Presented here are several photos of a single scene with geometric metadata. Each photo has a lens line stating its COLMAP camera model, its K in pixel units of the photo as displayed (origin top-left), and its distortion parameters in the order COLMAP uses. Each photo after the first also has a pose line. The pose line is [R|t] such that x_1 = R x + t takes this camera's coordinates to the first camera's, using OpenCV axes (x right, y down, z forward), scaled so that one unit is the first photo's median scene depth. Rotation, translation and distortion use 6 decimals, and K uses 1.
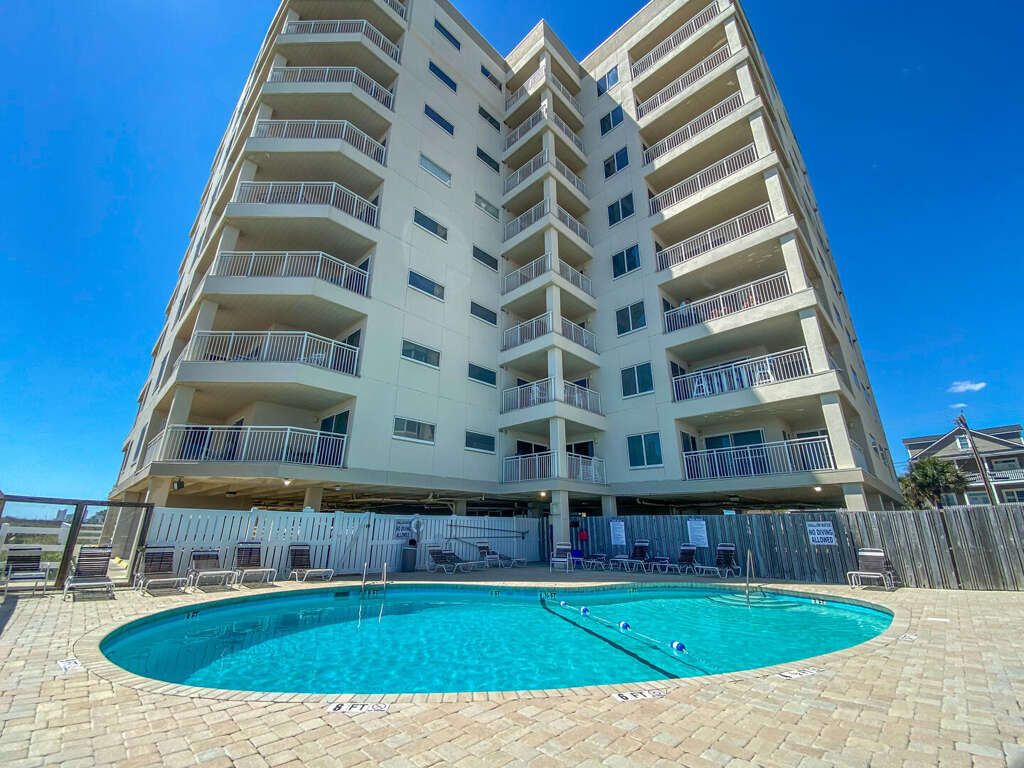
lens RADIAL K [[415.1, 0, 508.2], [0, 415.1, 380.7], [0, 0, 1]] dist [-0.000070, -0.000100]
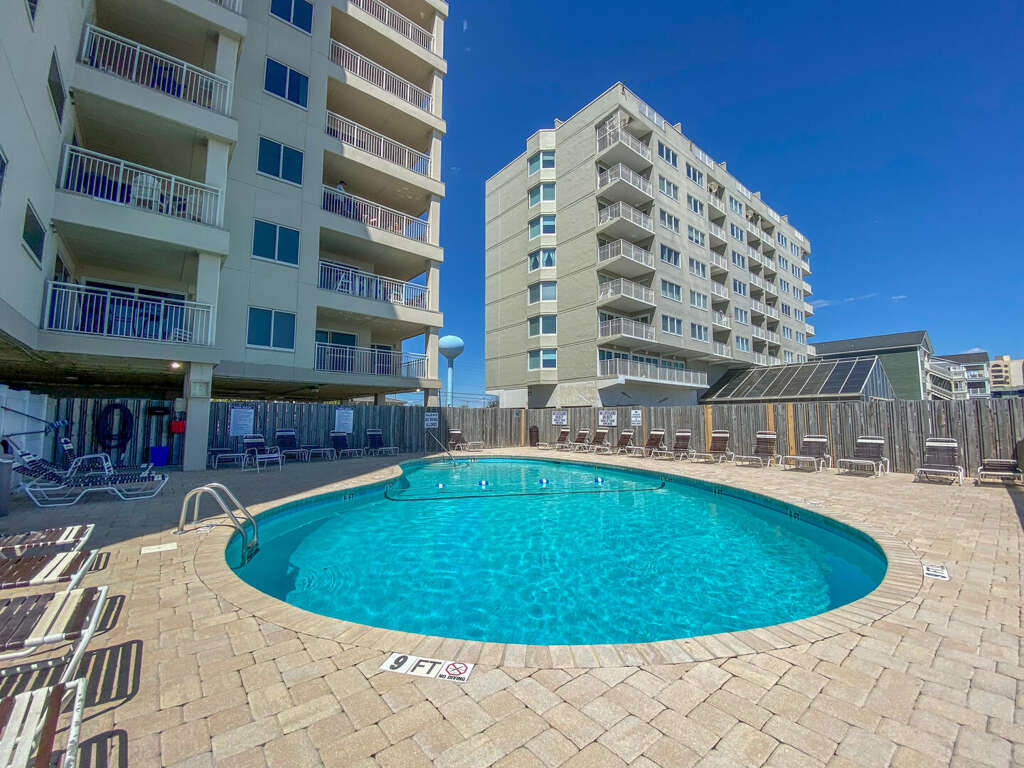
lens RADIAL K [[417.1, 0, 508.5], [0, 417.1, 382.7], [0, 0, 1]] dist [-0.000656, -0.000113]
pose [[0.090499, 0.085001, 0.992262, -0.457848], [-0.334484, 0.941068, -0.050109, 0.153254], [-0.938046, -0.327361, 0.113597, 0.420733]]
